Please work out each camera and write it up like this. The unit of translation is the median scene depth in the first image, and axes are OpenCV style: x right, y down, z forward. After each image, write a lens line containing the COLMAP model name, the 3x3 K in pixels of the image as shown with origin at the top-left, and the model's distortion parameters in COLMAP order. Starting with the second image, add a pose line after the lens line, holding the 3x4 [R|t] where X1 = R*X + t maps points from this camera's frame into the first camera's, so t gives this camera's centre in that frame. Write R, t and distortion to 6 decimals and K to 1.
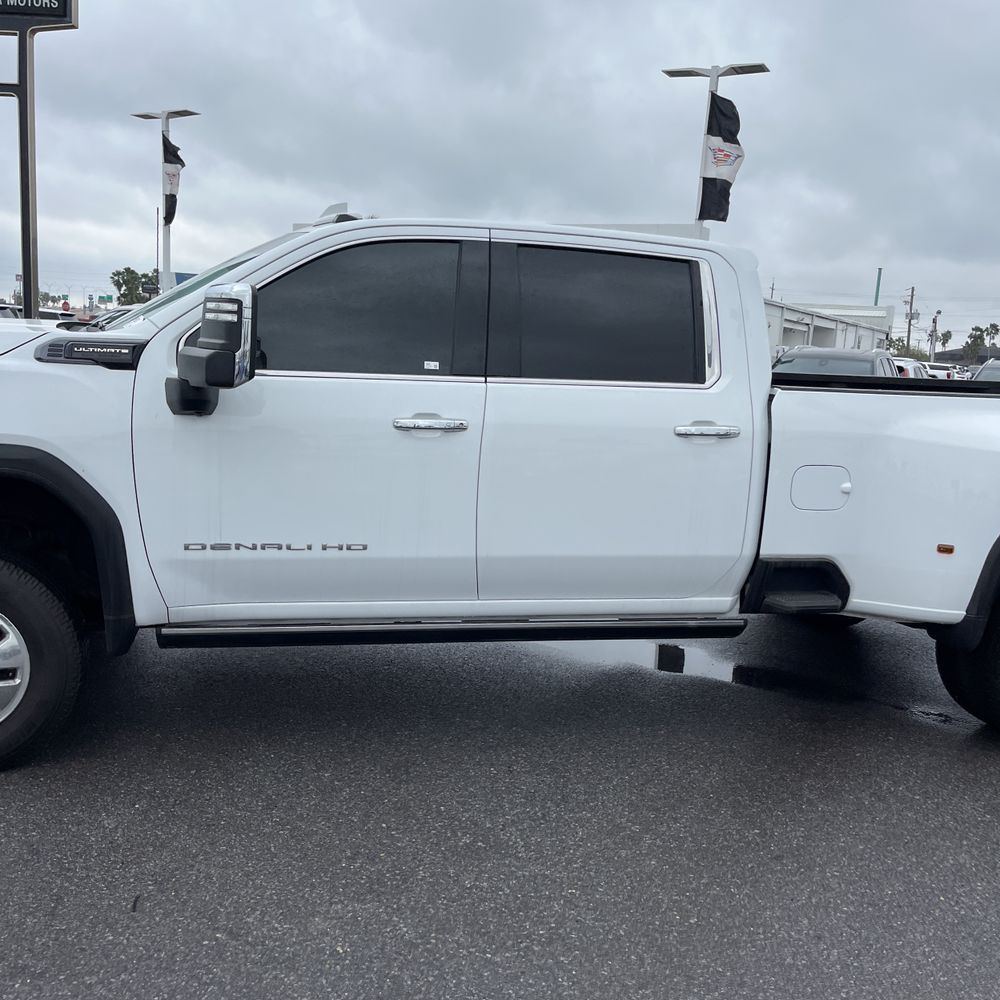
lens RADIAL K [[1001.4, 0, 497.1], [0, 1001.4, 516.4], [0, 0, 1]] dist [0.041339, -0.057296]
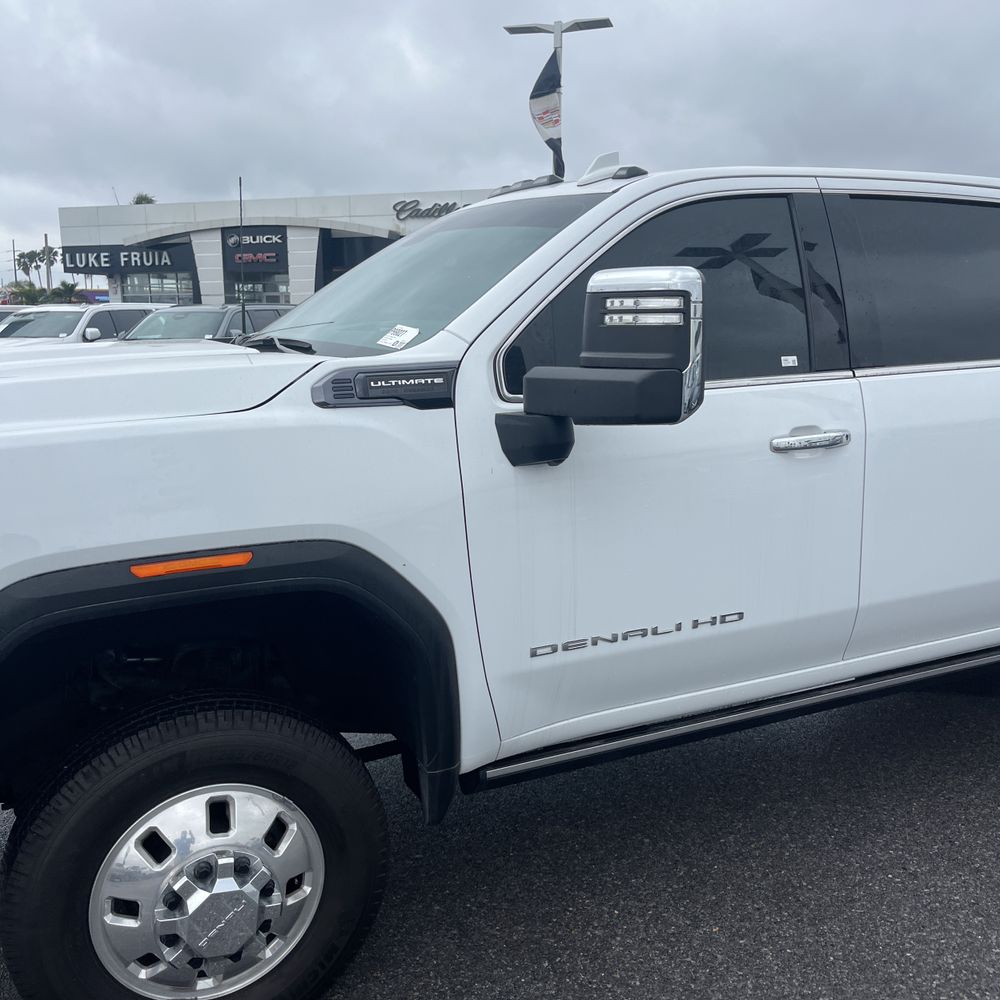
lens RADIAL K [[1006.1, 0, 502.8], [0, 1006.1, 492.9], [0, 0, 1]] dist [0.030890, -0.007804]
pose [[0.972469, -0.108722, 0.206116, -0.439432], [0.107698, 0.994051, 0.016215, -0.088560], [-0.206652, 0.006429, 0.978393, 0.308738]]
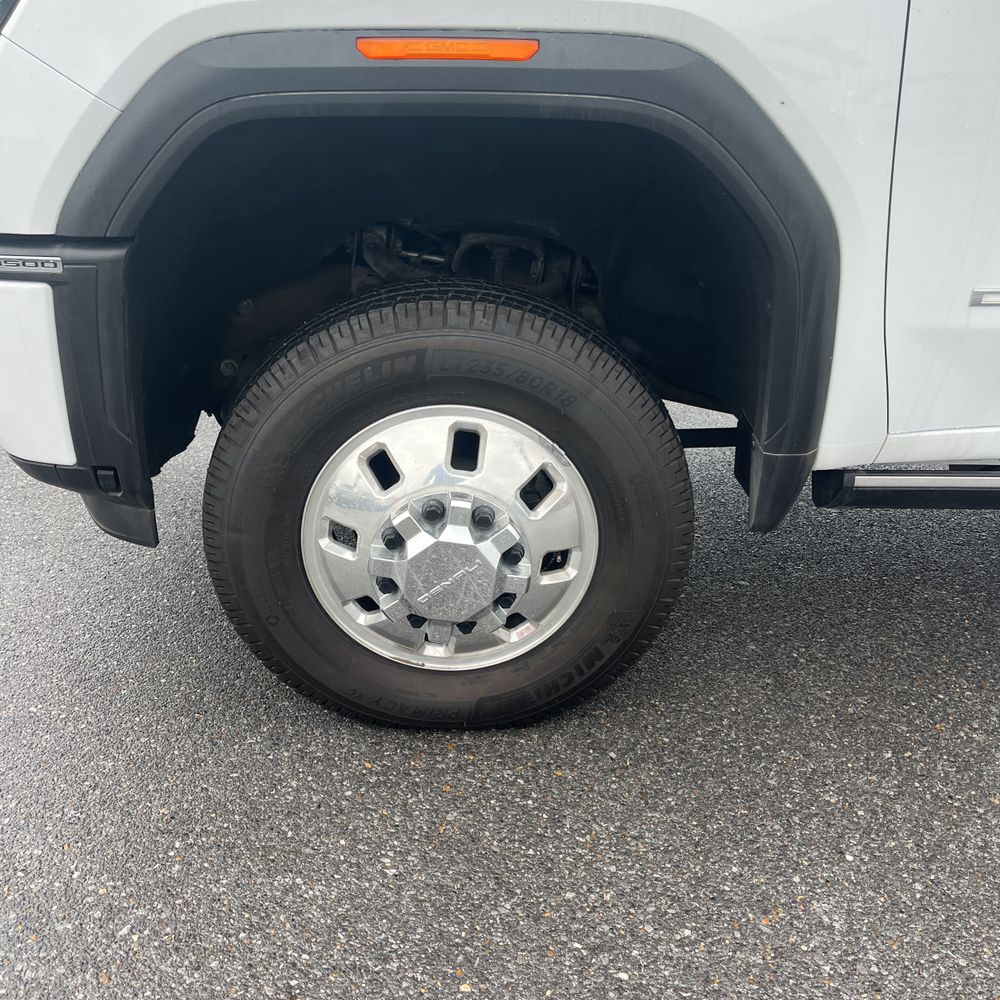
lens RADIAL K [[1001.4, 0, 497.1], [0, 1001.4, 516.4], [0, 0, 1]] dist [0.041339, -0.057296]
pose [[0.979847, 0.051368, -0.193030, -0.400278], [-0.000445, 0.966926, 0.255055, 0.010319], [0.199748, -0.249829, 0.947463, 0.511152]]
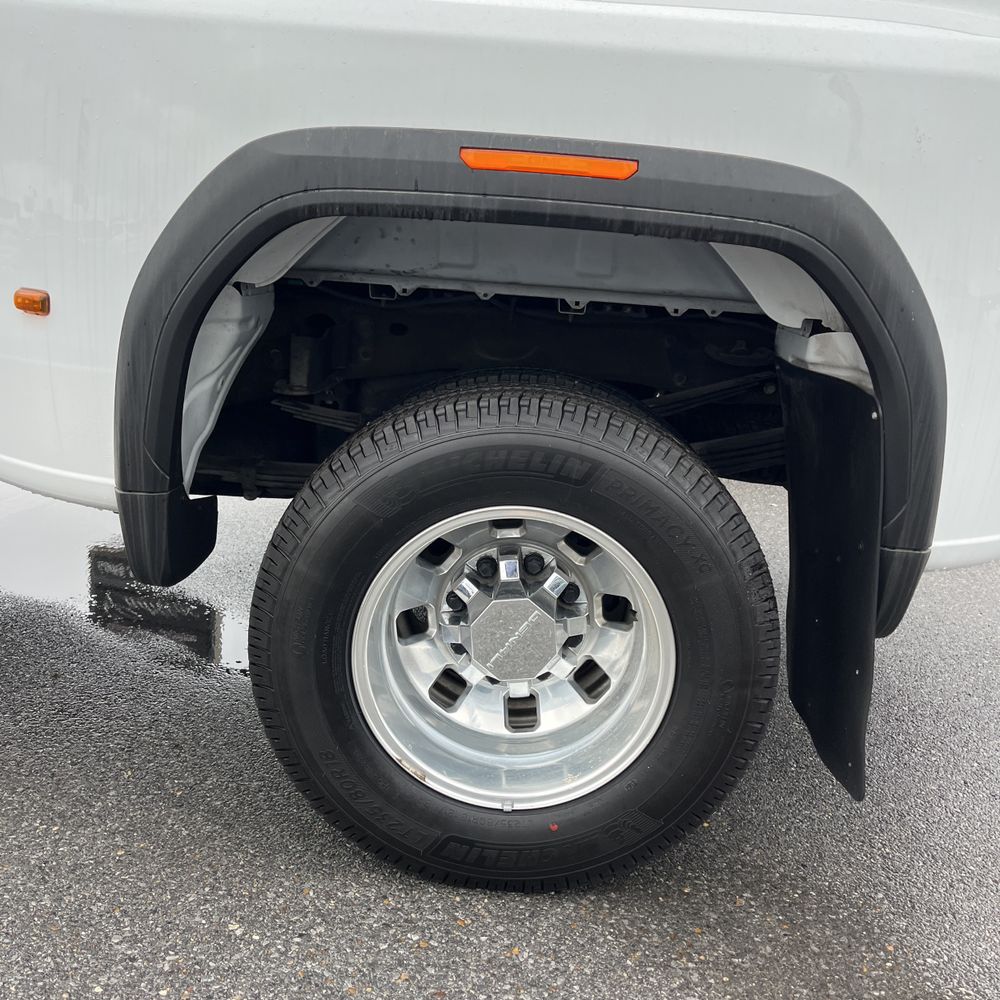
lens RADIAL K [[1006.1, 0, 502.8], [0, 1006.1, 492.9], [0, 0, 1]] dist [0.030890, -0.007804]
pose [[0.973765, 0.076661, -0.214254, 0.758069], [-0.064988, 0.996019, 0.061012, 0.073991], [0.218078, -0.045488, 0.974871, 0.734930]]
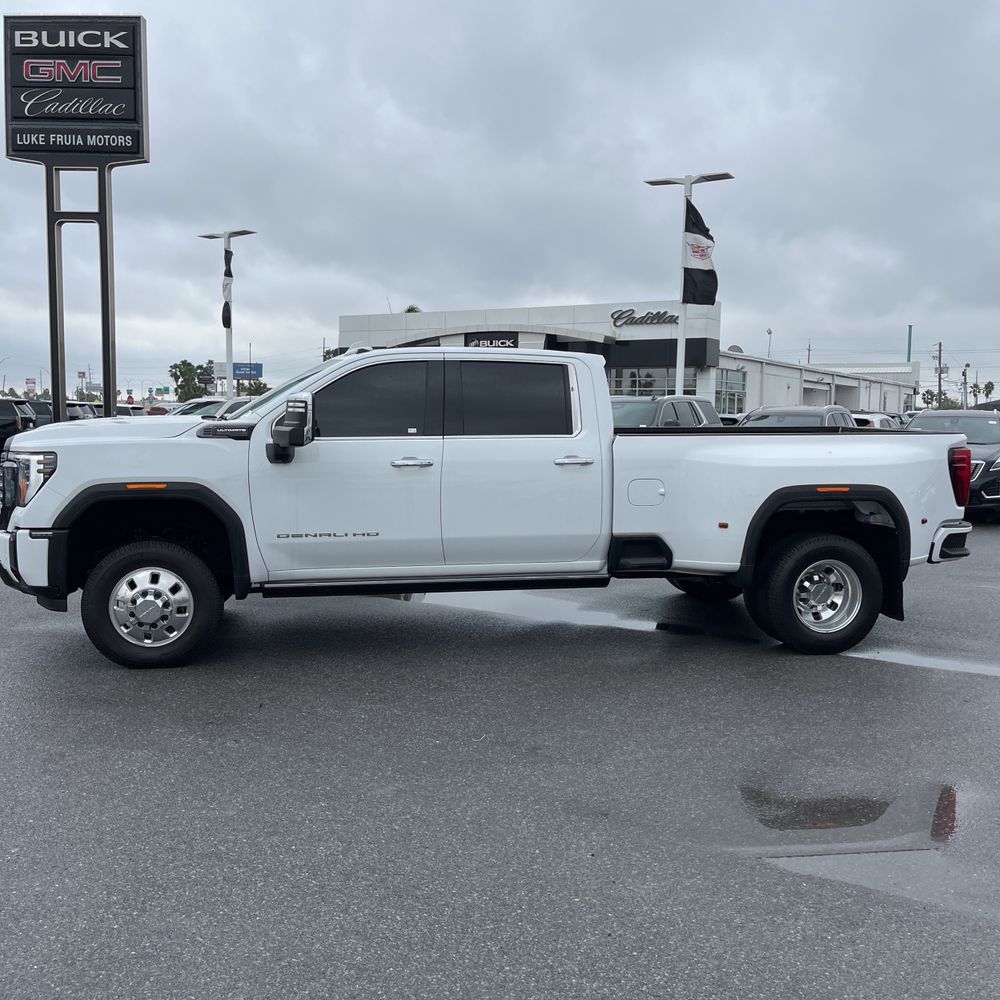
lens RADIAL K [[989.3, 0, 500.0], [0, 989.3, 500.0], [0, 0, 1]] dist [0.058965, -0.081236]
pose [[0.998114, -0.042525, -0.044263, 0.162197], [0.038546, 0.995448, -0.087158, 0.130411], [0.047768, 0.085288, 0.995211, -0.726302]]
